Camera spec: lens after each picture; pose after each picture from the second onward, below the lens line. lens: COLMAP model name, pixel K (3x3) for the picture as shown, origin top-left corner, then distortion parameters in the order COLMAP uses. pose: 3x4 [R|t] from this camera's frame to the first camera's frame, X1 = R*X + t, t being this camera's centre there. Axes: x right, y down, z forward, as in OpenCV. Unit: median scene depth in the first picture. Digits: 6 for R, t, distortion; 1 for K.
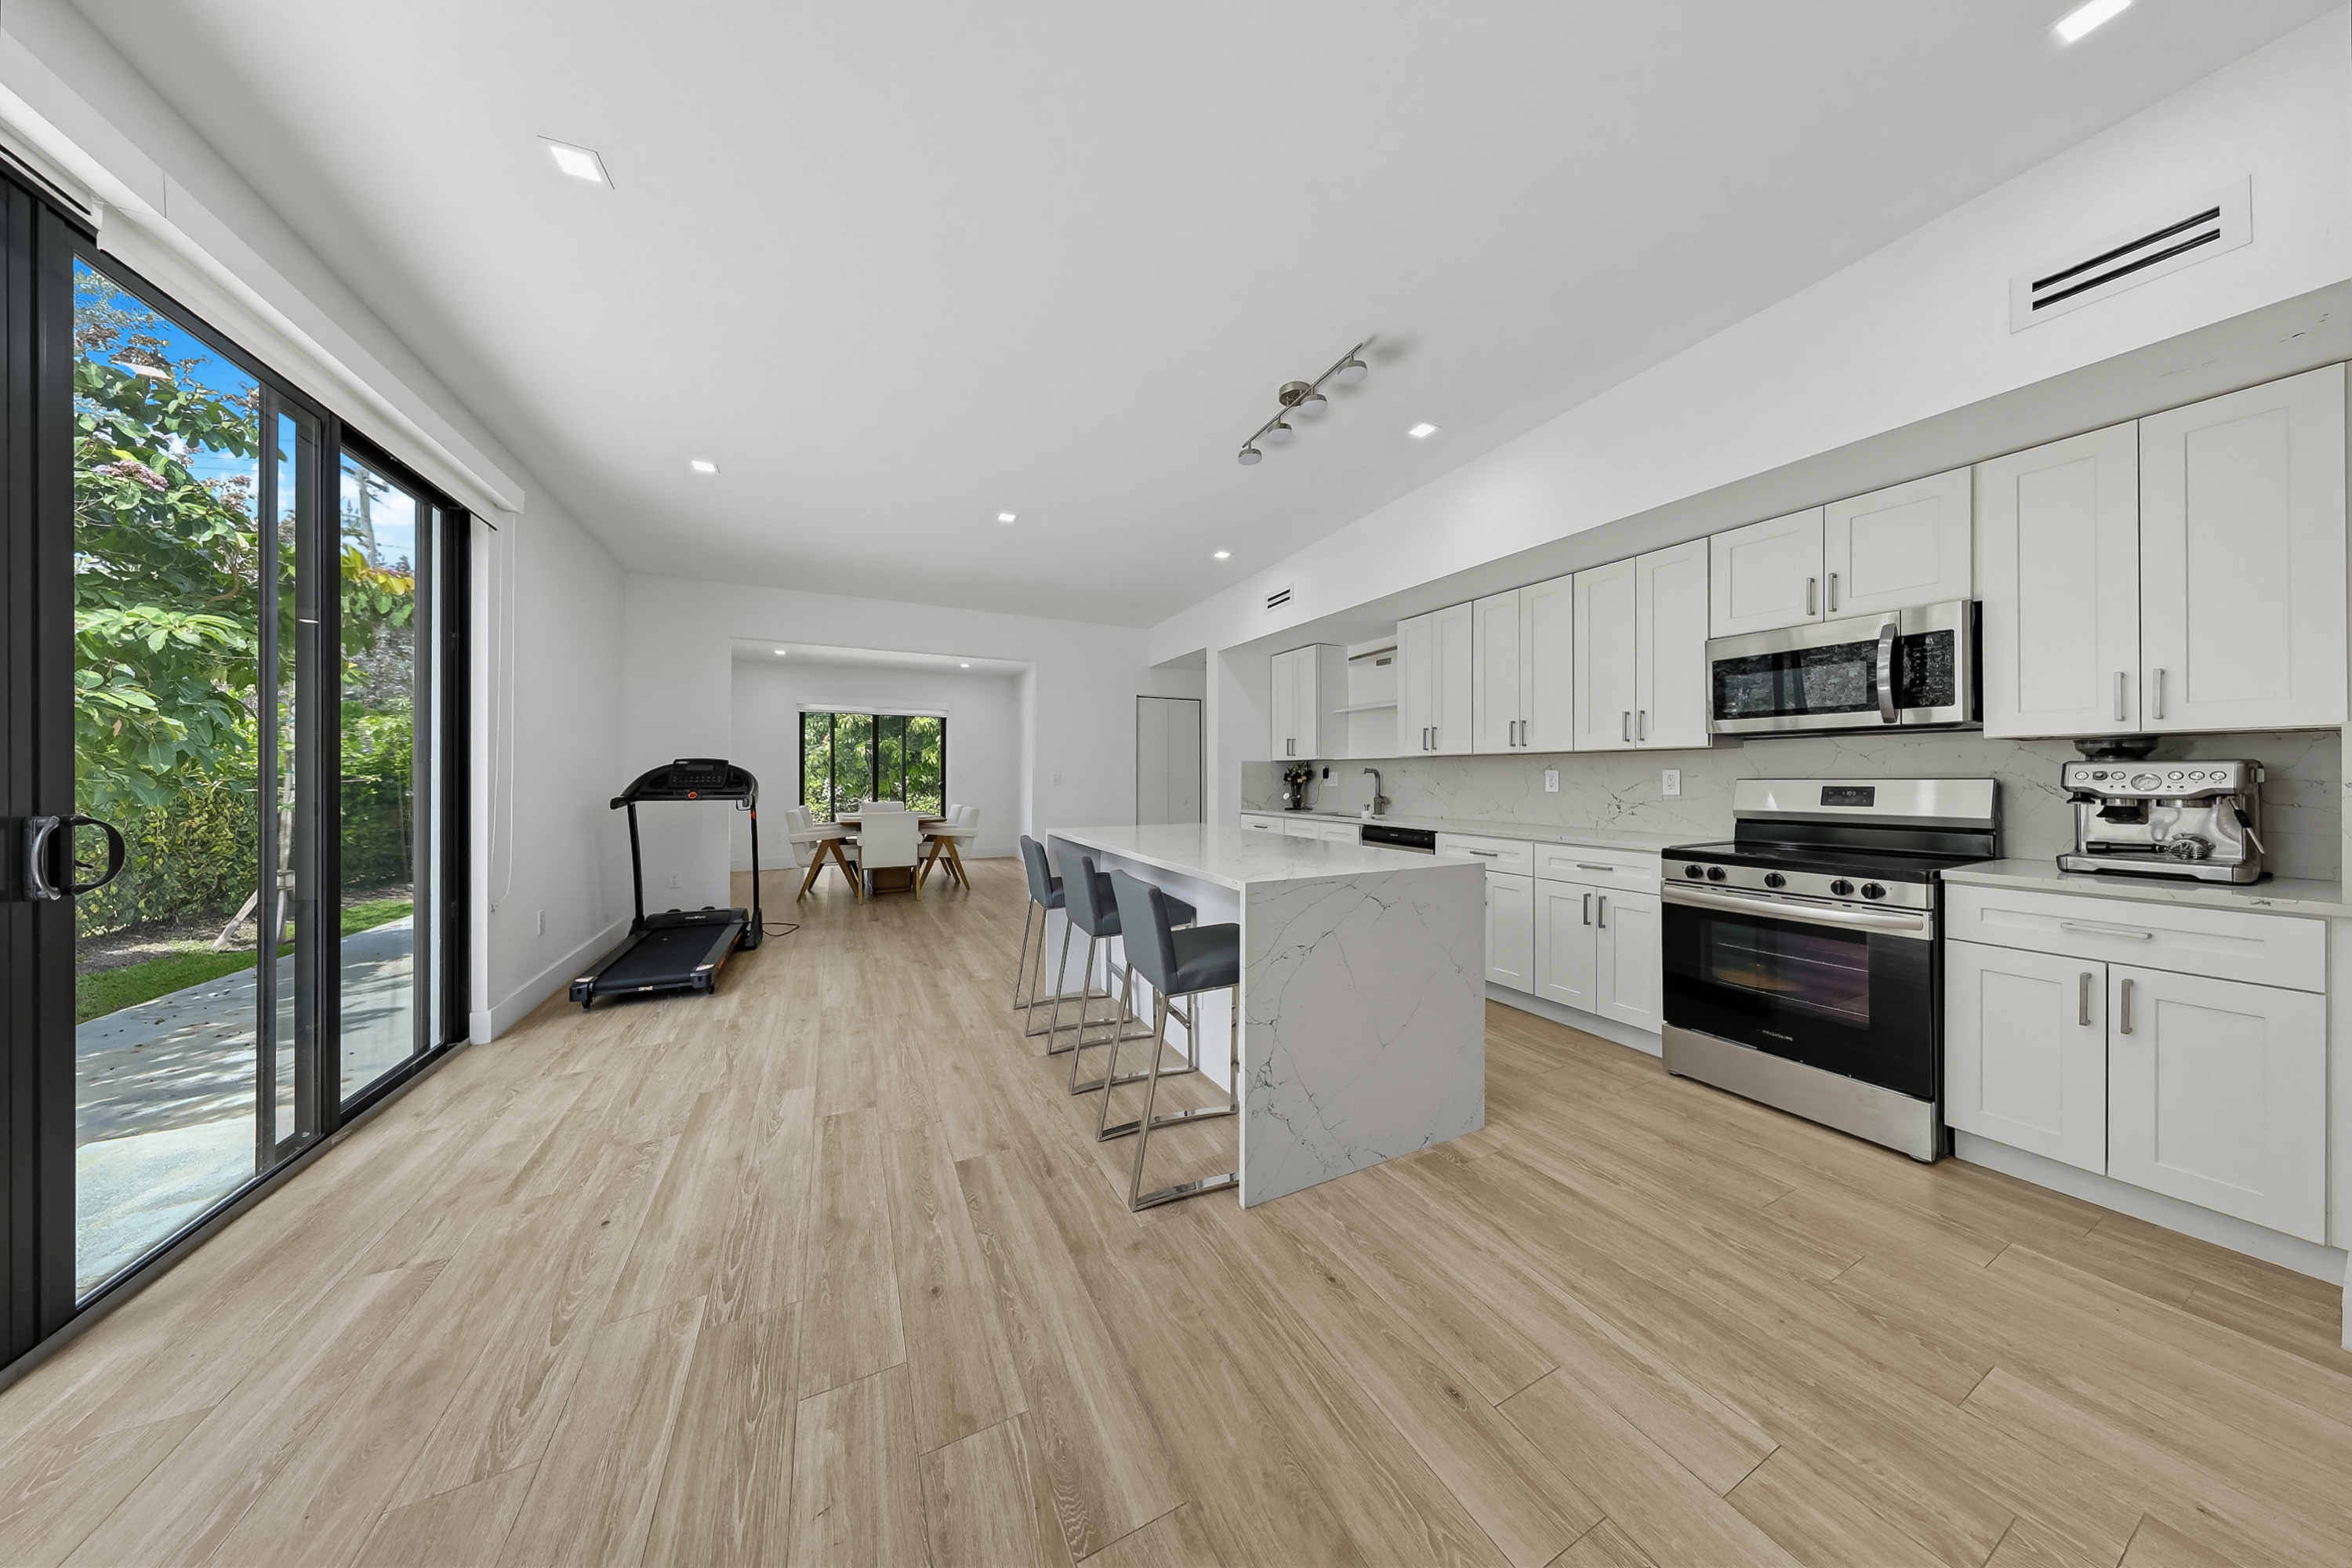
lens RADIAL K [[677.1, 0, 1176.0], [0, 677.1, 784.0], [0, 0, 1]] dist [-0.018175, -0.000008]
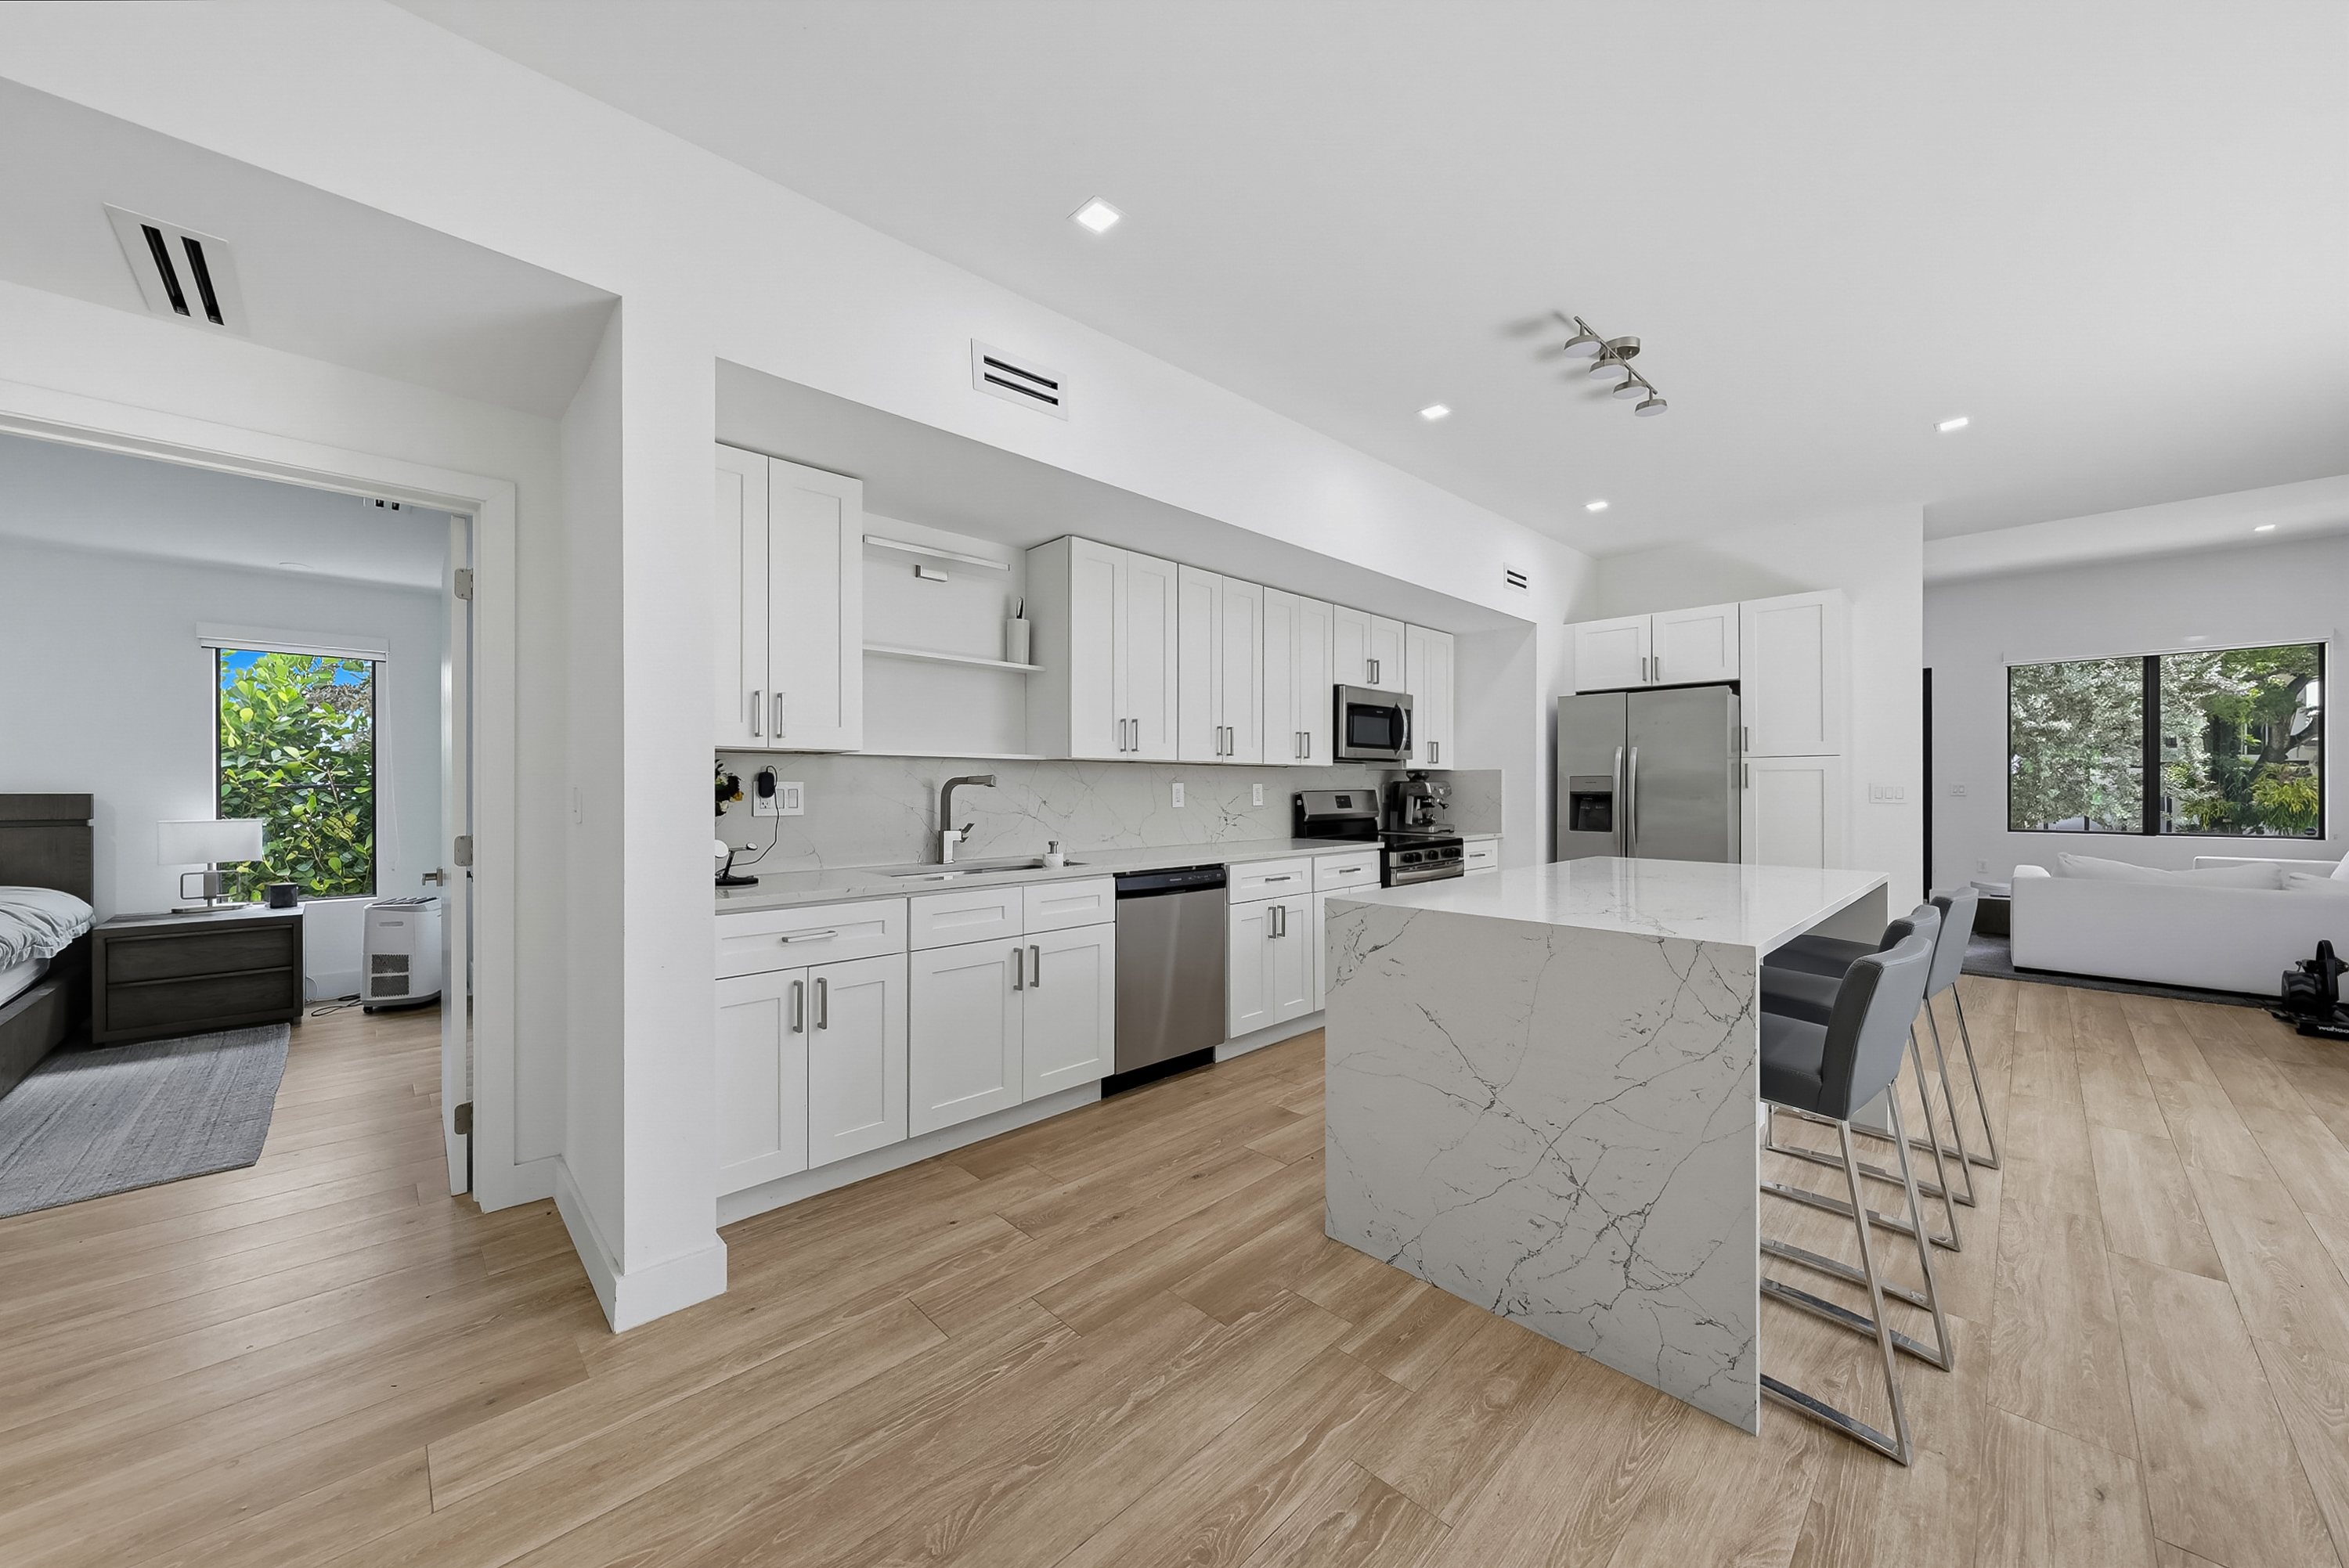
lens RADIAL K [[849.3, 0, 1174.5], [0, 849.3, 784.0], [0, 0, 1]] dist [0.001755, 0.000560]
pose [[-0.309945, 0.008606, 0.950716, -0.690280], [0.015297, 0.999875, -0.004064, -0.020754], [-0.950632, 0.013284, -0.310037, 1.894261]]
